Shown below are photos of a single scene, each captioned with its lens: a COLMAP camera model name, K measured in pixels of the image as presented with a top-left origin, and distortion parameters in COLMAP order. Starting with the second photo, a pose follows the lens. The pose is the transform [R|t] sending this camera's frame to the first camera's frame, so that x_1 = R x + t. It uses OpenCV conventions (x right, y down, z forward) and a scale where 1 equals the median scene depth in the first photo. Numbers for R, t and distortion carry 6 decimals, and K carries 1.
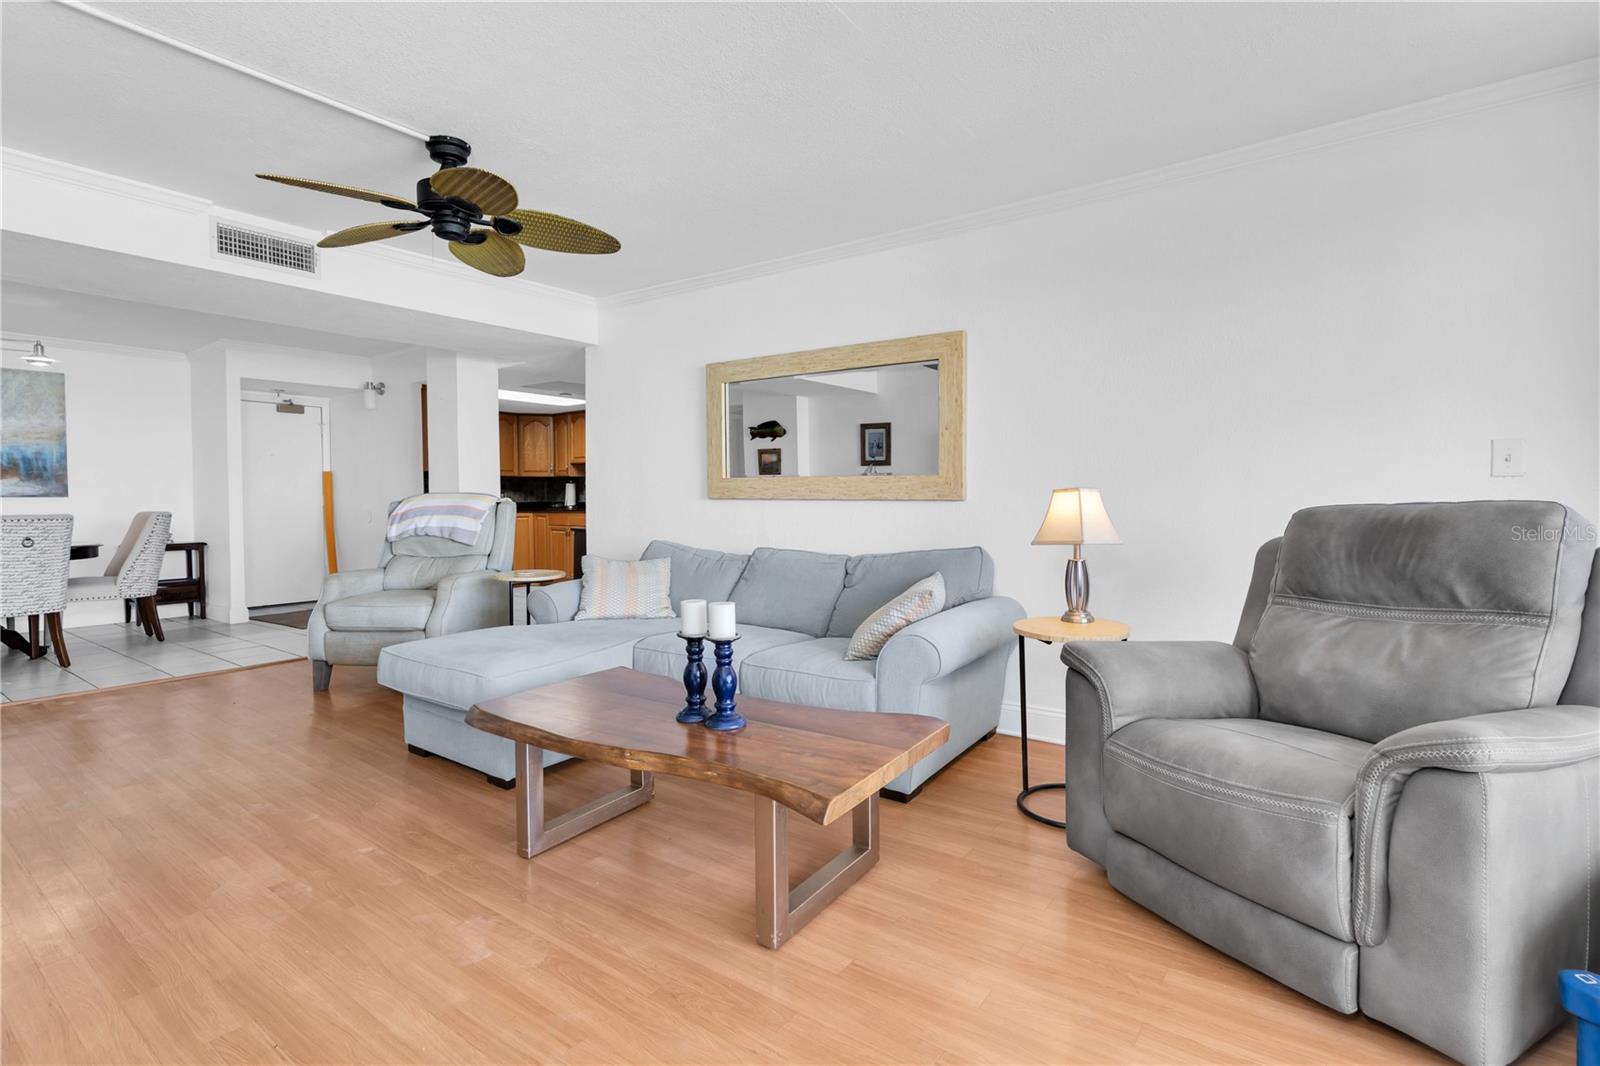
lens RADIAL K [[734.6, 0, 805.8], [0, 734.6, 513.4], [0, 0, 1]] dist [0.000257, 0.000553]
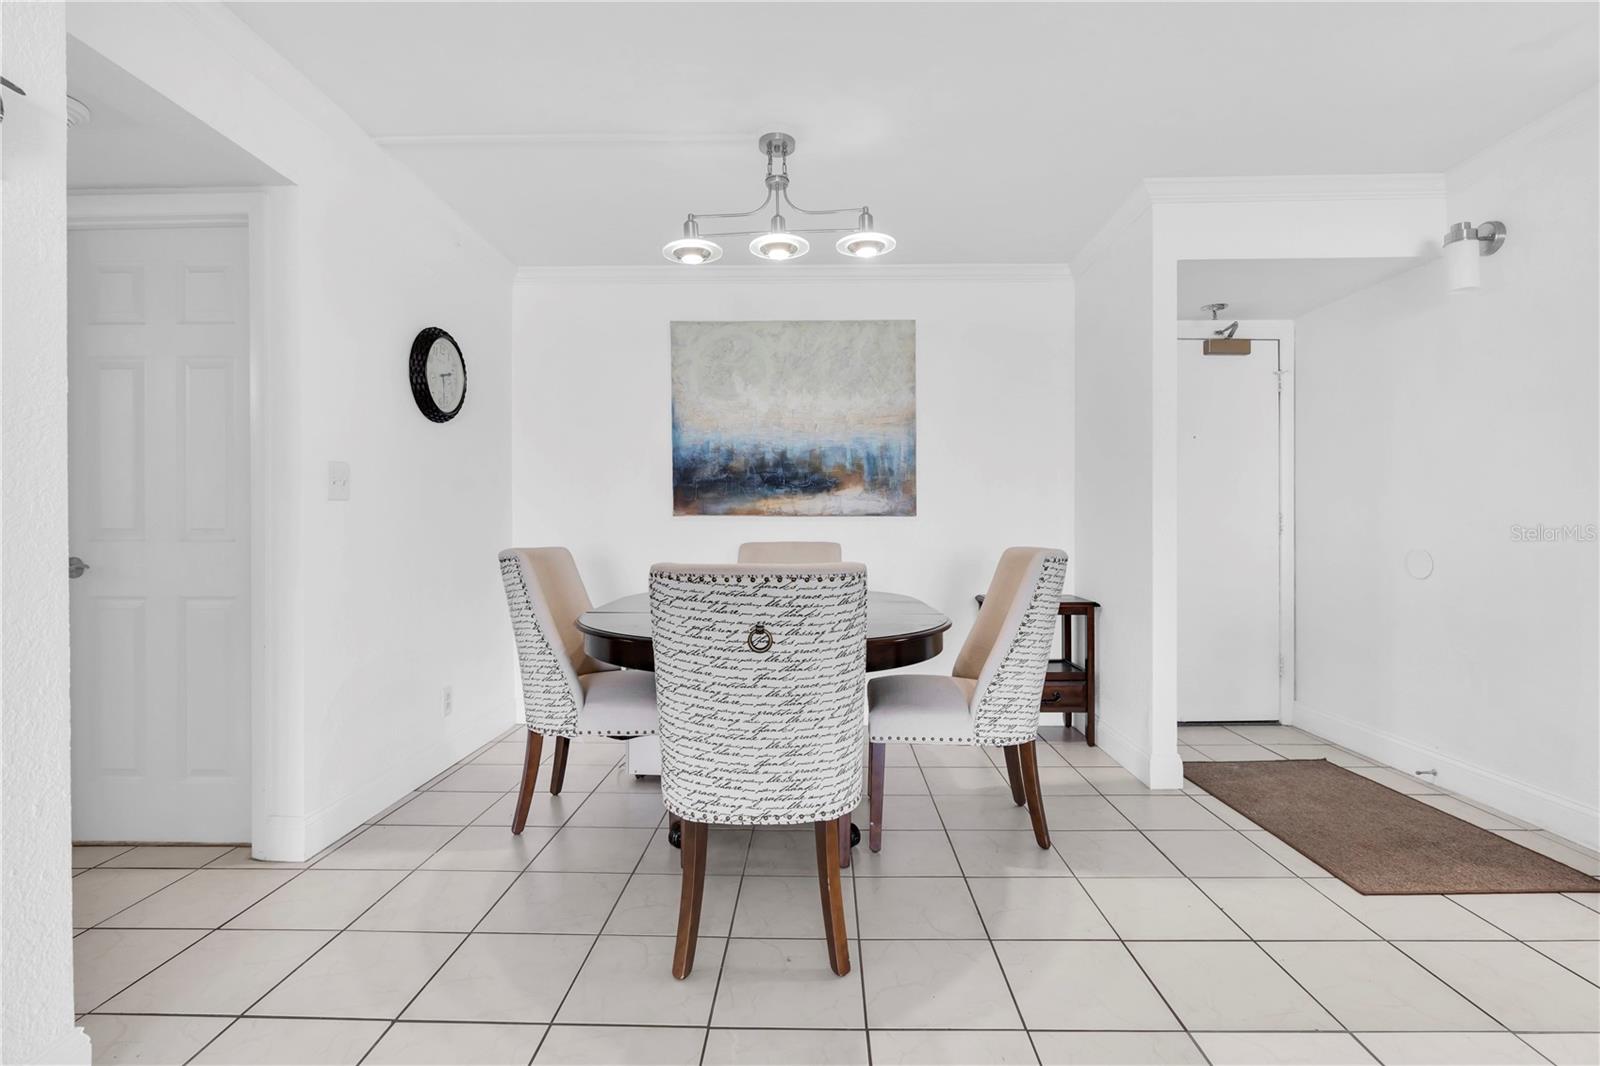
lens RADIAL K [[734.6, 0, 805.8], [0, 734.6, 513.4], [0, 0, 1]] dist [0.000257, 0.000553]
pose [[0.561660, 0.000649, -0.827368, -0.546835], [-0.021440, 0.999675, -0.013770, -0.014263], [0.827090, 0.025473, 0.561492, 0.579377]]
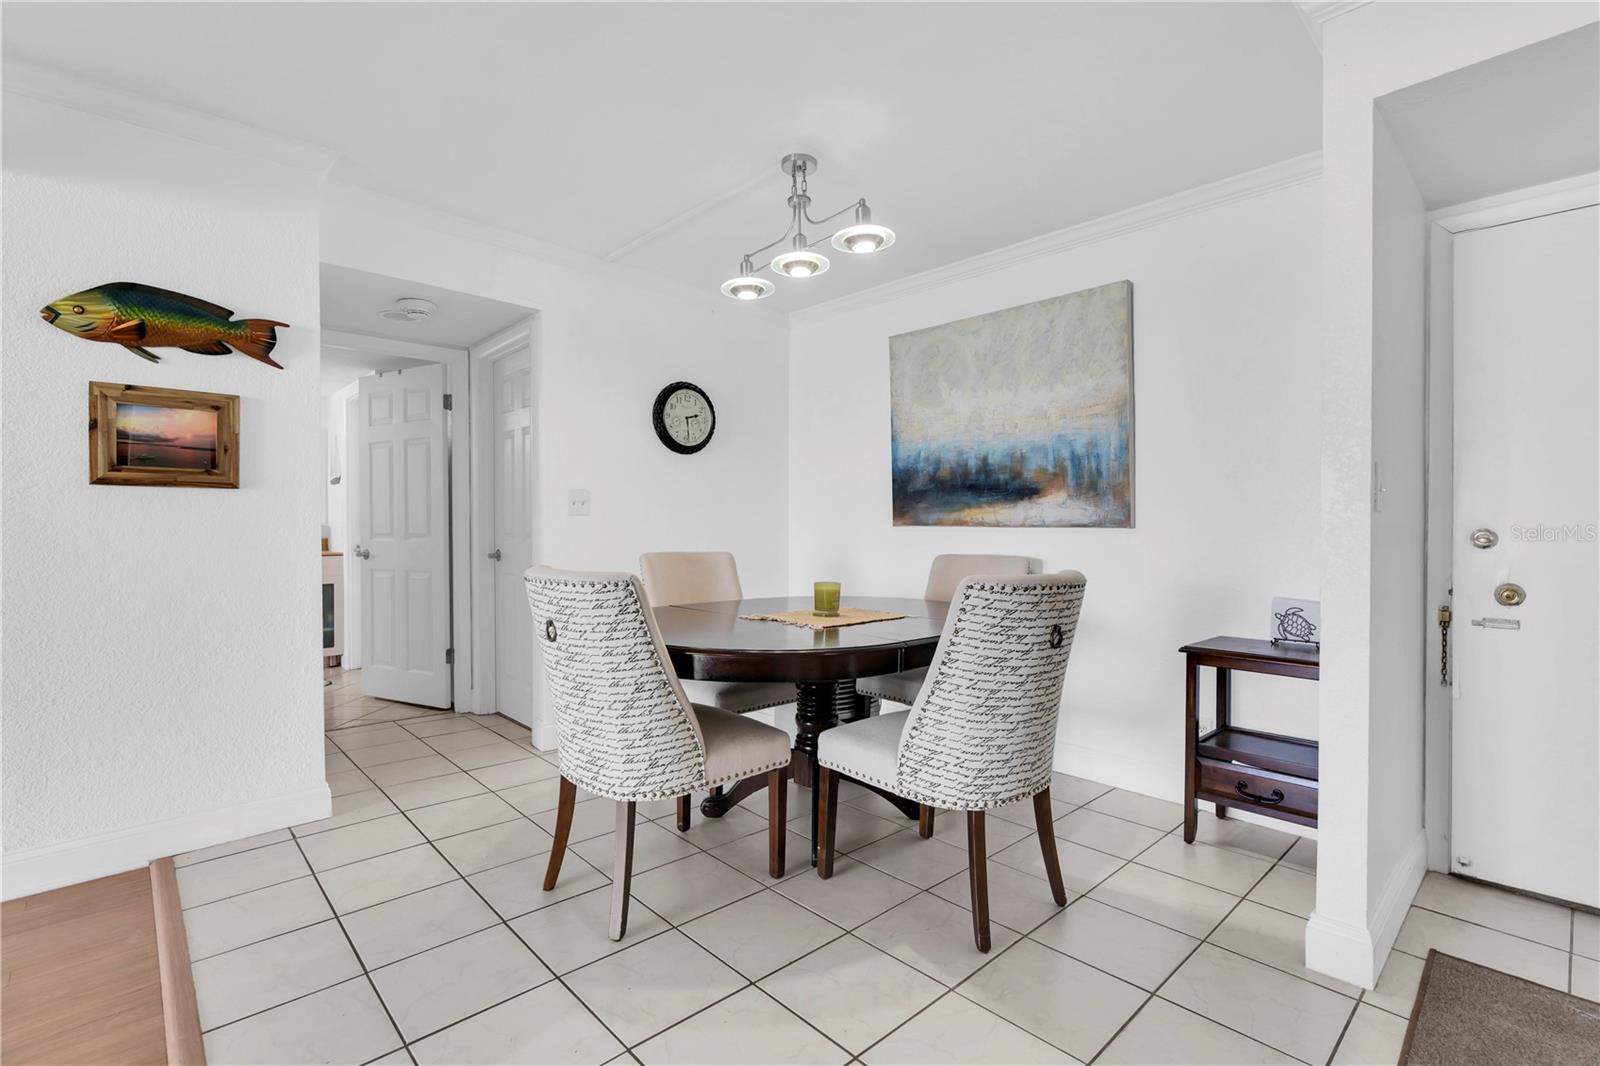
lens RADIAL K [[734.7, 0, 800.7], [0, 734.7, 525.9], [0, 0, 1]] dist [0.000804, 0.000248]
pose [[-0.208707, 0.009048, -0.977936, -0.480458], [-0.023614, 0.999619, 0.014288, -0.025877], [0.977693, 0.026075, -0.208414, 0.898655]]
